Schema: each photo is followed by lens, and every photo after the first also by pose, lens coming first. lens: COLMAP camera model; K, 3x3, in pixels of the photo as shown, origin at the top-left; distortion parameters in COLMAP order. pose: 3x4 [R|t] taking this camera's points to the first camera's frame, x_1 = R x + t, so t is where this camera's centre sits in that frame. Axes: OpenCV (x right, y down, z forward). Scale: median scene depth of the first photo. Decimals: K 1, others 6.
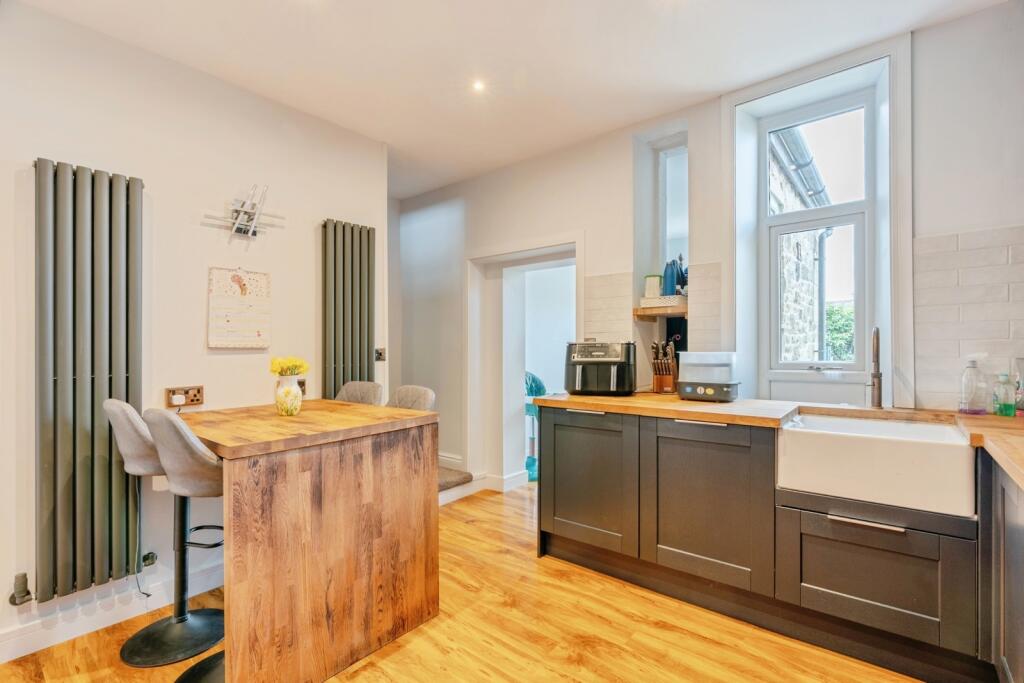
lens RADIAL K [[479.9, 0, 517.4], [0, 479.9, 339.7], [0, 0, 1]] dist [-0.005764, 0.001954]
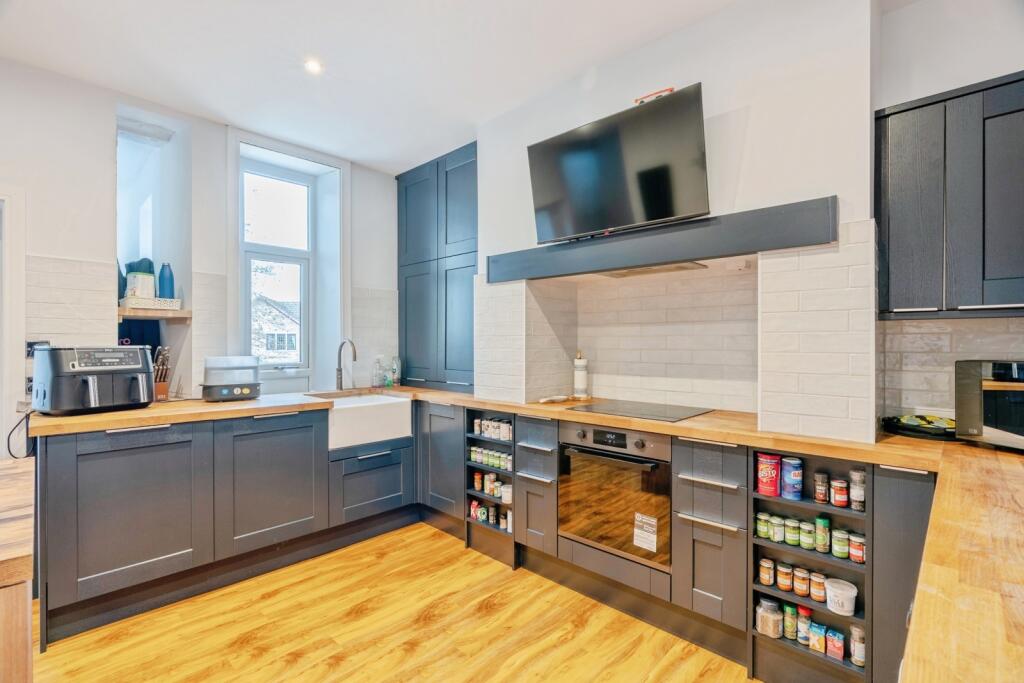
lens RADIAL K [[479.9, 0, 506.1], [0, 479.9, 340.5], [0, 0, 1]] dist [-0.005764, 0.001954]
pose [[0.055080, 0.023712, 0.998200, -0.739374], [-0.008778, 0.999691, -0.023263, 0.009833], [-0.998443, -0.007480, 0.055271, 0.339050]]
